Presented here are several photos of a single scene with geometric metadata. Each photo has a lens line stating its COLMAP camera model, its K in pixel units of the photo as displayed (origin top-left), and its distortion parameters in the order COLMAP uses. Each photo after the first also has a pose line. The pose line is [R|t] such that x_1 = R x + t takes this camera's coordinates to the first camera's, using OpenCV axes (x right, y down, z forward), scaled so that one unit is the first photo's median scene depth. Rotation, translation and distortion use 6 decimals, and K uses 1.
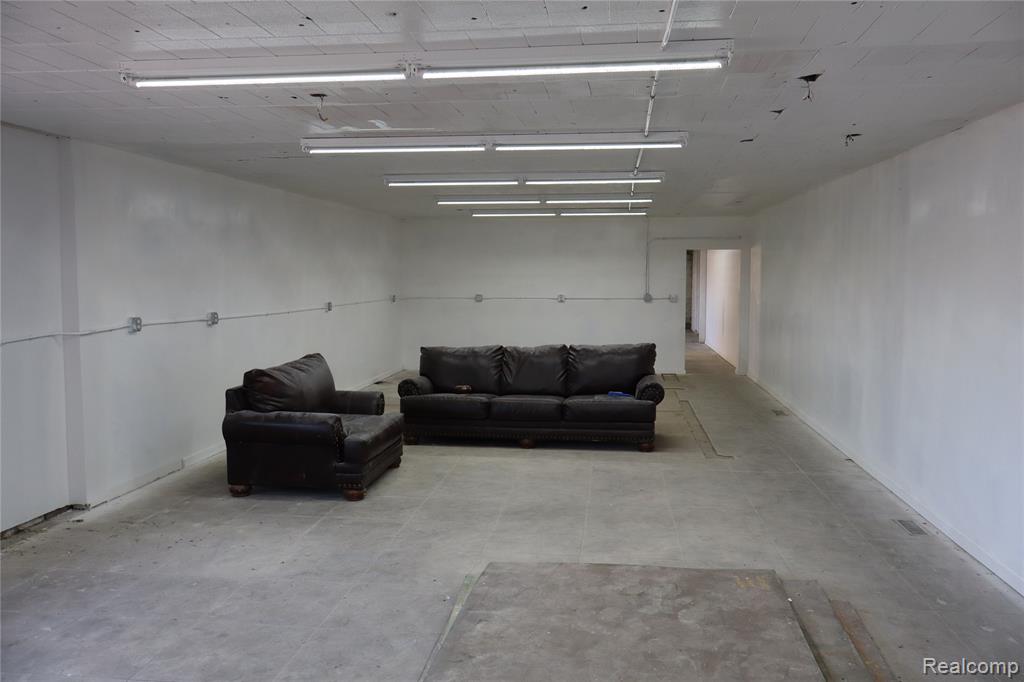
lens RADIAL K [[851.2, 0, 515.1], [0, 851.2, 343.6], [0, 0, 1]] dist [-0.004080, -0.000475]
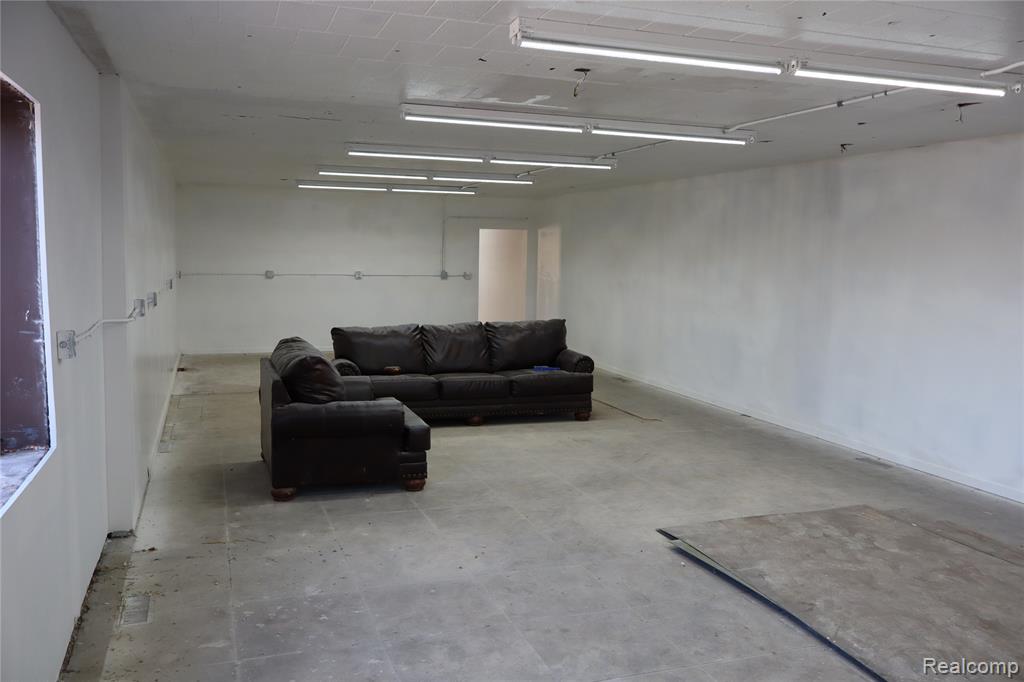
lens RADIAL K [[851.2, 0, 513.5], [0, 851.2, 339.4], [0, 0, 1]] dist [-0.004080, -0.000475]
pose [[0.896789, -0.028391, 0.441546, -0.579915], [0.017890, 0.999450, 0.027928, -0.009504], [-0.442096, -0.017147, 0.896804, 0.122040]]
